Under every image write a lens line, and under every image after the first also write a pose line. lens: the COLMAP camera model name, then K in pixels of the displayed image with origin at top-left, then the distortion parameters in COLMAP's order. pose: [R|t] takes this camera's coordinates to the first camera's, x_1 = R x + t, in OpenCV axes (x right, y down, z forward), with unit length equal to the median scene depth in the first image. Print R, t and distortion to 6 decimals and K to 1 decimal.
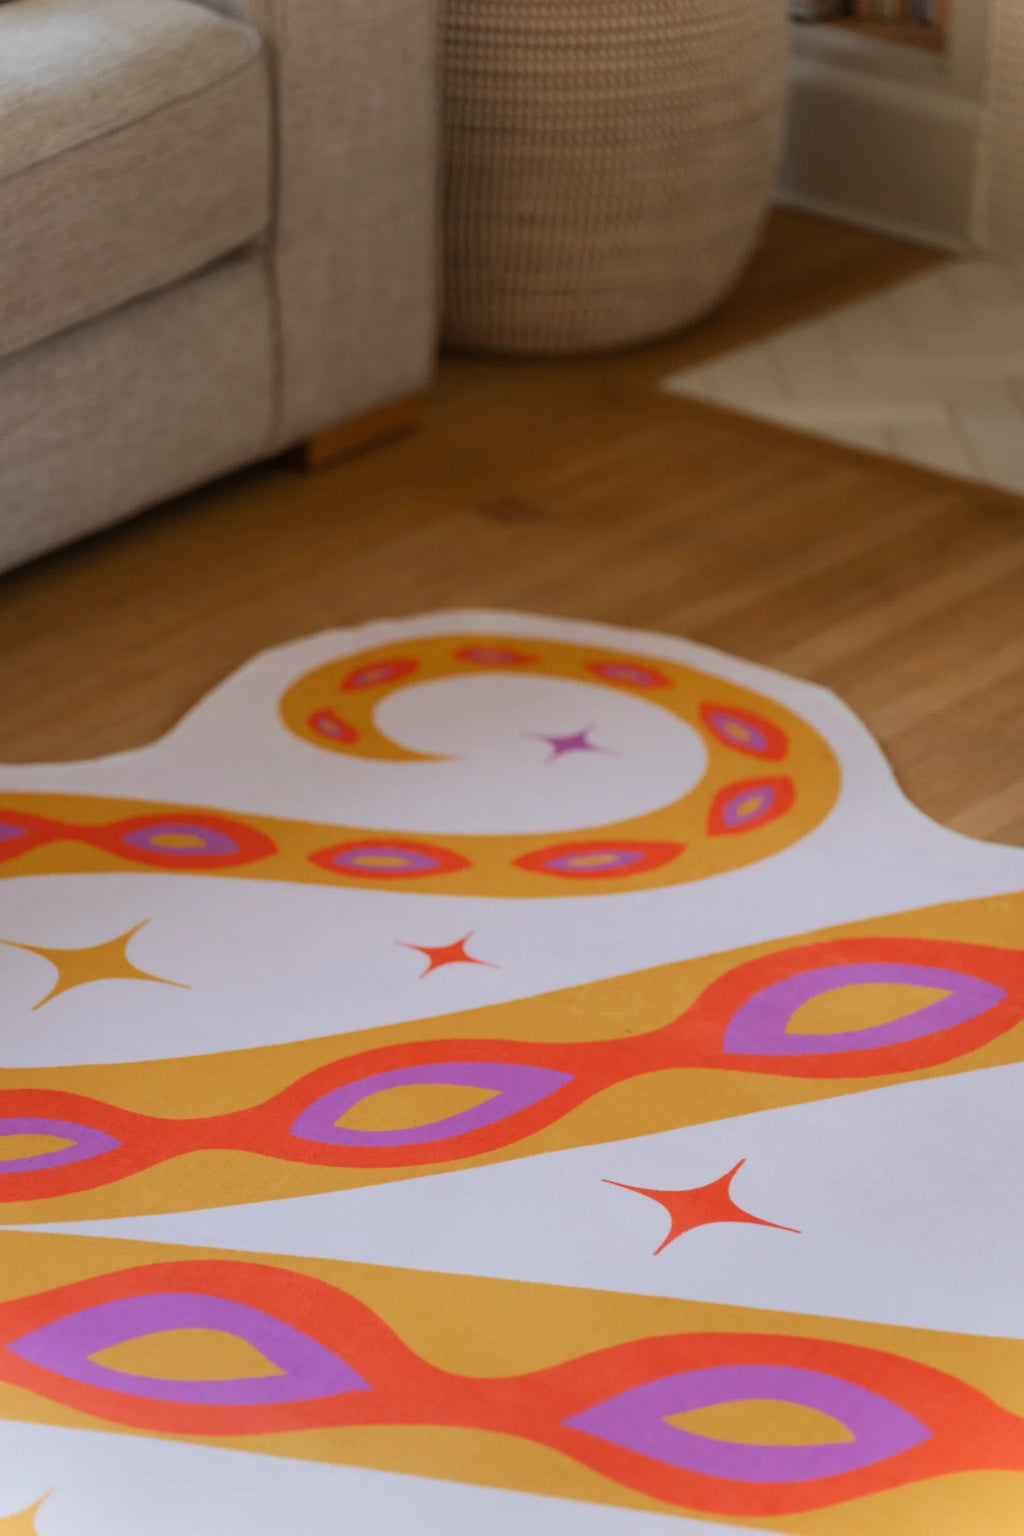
lens RADIAL K [[5256.6, 0, 512.0], [0, 5256.6, 768.0], [0, 0, 1]] dist [0.020039, 0.384914]
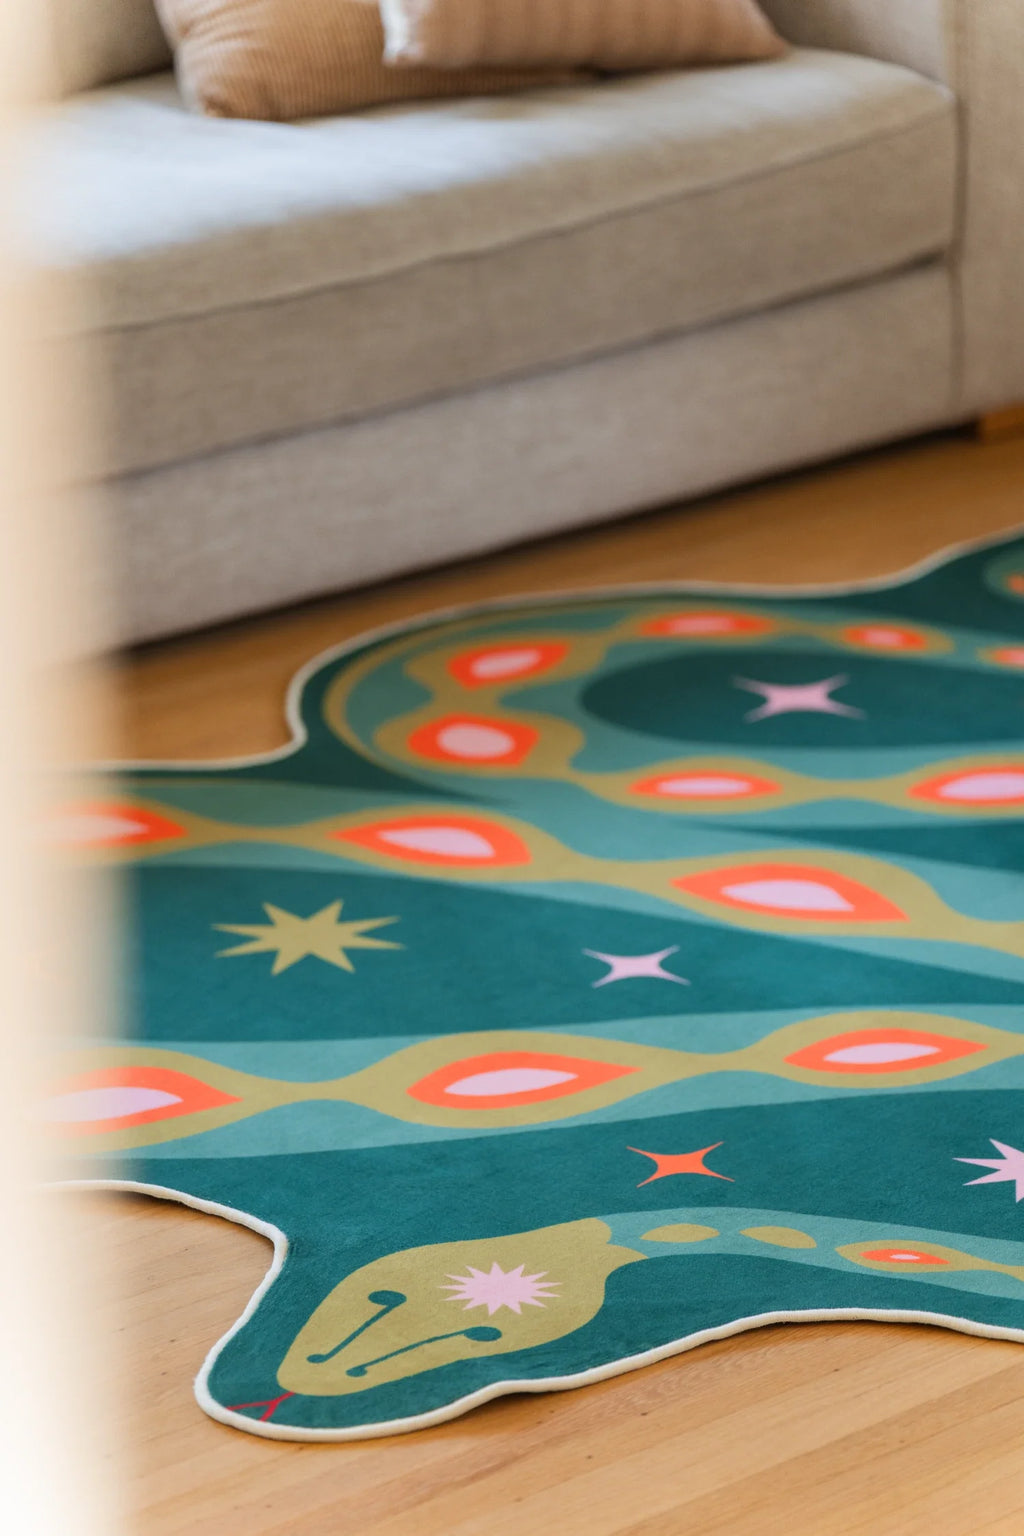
lens RADIAL K [[5739.2, 0, 512.0], [0, 5739.2, 768.0], [0, 0, 1]] dist [0.062651, 0.005215]
pose [[0.985573, 0.044401, -0.163325, 0.086252], [-0.059478, 0.994289, -0.088610, 0.163760], [0.158458, 0.097046, 0.982585, -0.423503]]
